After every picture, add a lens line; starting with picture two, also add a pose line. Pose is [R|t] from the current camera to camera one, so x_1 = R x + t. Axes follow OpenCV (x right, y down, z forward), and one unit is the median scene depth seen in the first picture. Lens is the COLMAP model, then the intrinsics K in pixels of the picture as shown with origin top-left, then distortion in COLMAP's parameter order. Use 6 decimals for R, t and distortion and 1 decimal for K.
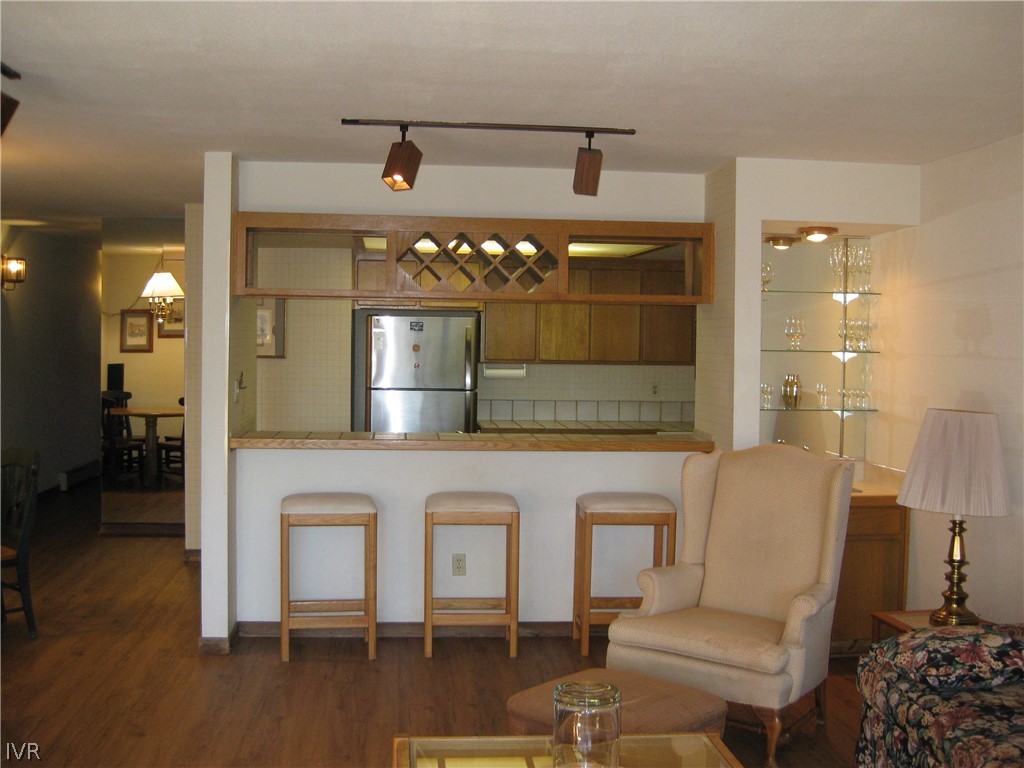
lens RADIAL K [[1119.3, 0, 504.5], [0, 1119.3, 374.0], [0, 0, 1]] dist [-0.128934, 0.000000]
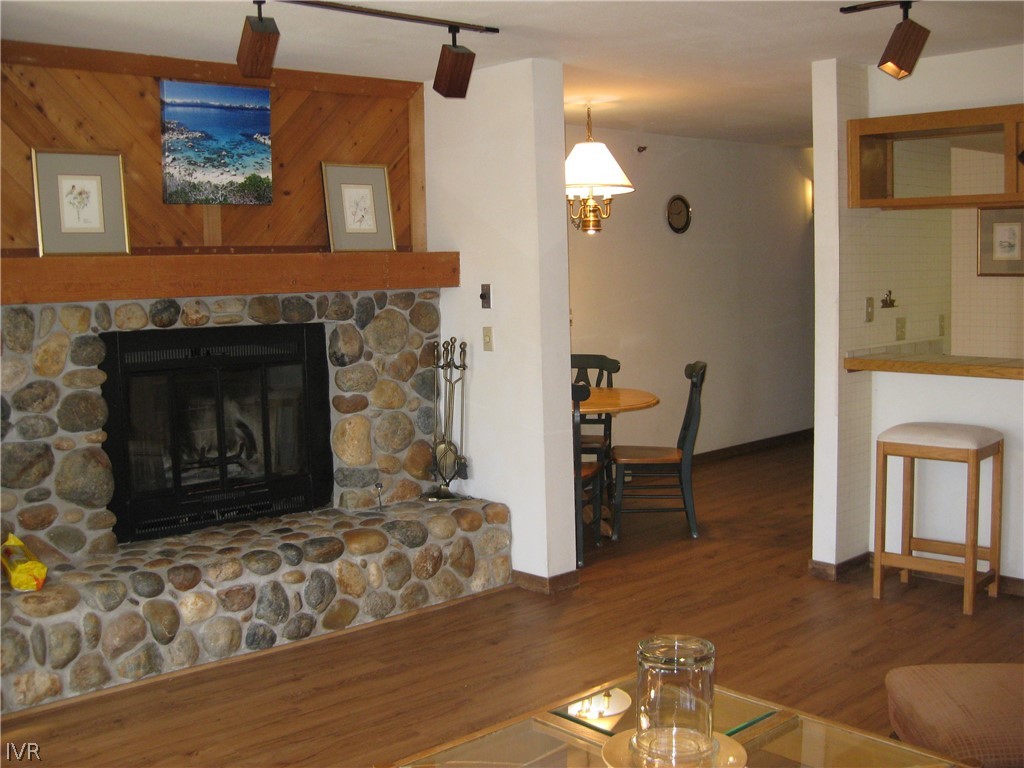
lens RADIAL K [[1119.3, 0, 510.5], [0, 1119.3, 384.6], [0, 0, 1]] dist [-0.128934, 0.000000]
pose [[0.602283, 0.052024, -0.796586, 0.345320], [0.014336, 0.997008, 0.075952, 0.002889], [0.798154, -0.057165, 0.599735, 0.196983]]
